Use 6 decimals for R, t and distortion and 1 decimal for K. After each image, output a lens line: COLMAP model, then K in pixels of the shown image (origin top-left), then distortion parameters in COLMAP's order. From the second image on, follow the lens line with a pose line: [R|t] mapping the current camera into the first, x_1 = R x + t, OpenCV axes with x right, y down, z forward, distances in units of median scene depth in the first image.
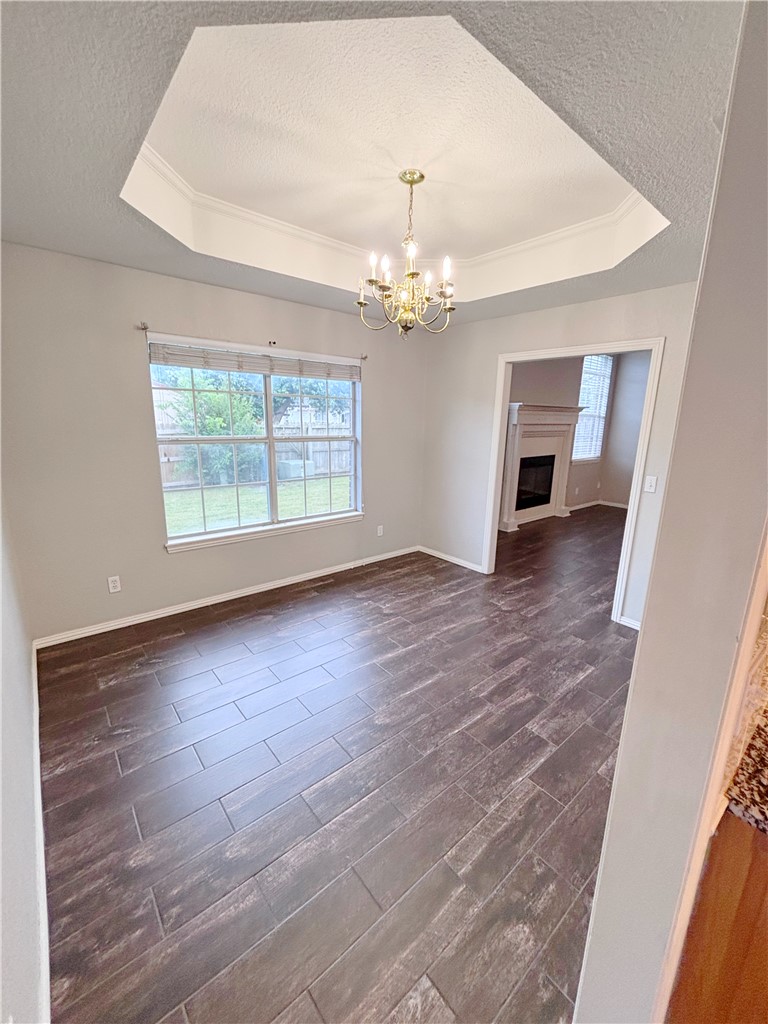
lens RADIAL K [[416.3, 0, 385.1], [0, 416.3, 509.3], [0, 0, 1]] dist [0.003117, -0.002388]
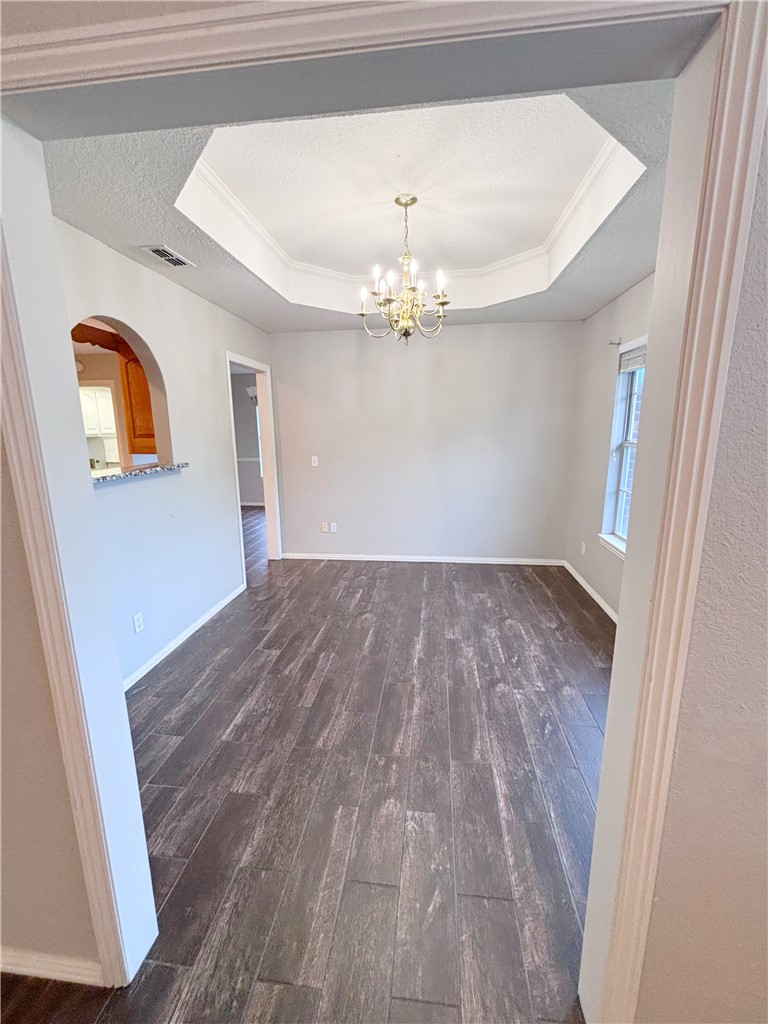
lens RADIAL K [[416.3, 0, 384.8], [0, 416.3, 509.2], [0, 0, 1]] dist [0.003117, -0.002388]
pose [[-0.729141, 0.118798, -0.673974, 0.747743], [-0.161699, 0.927028, 0.338337, -0.307182], [0.664987, 0.355676, -0.656724, 1.546975]]
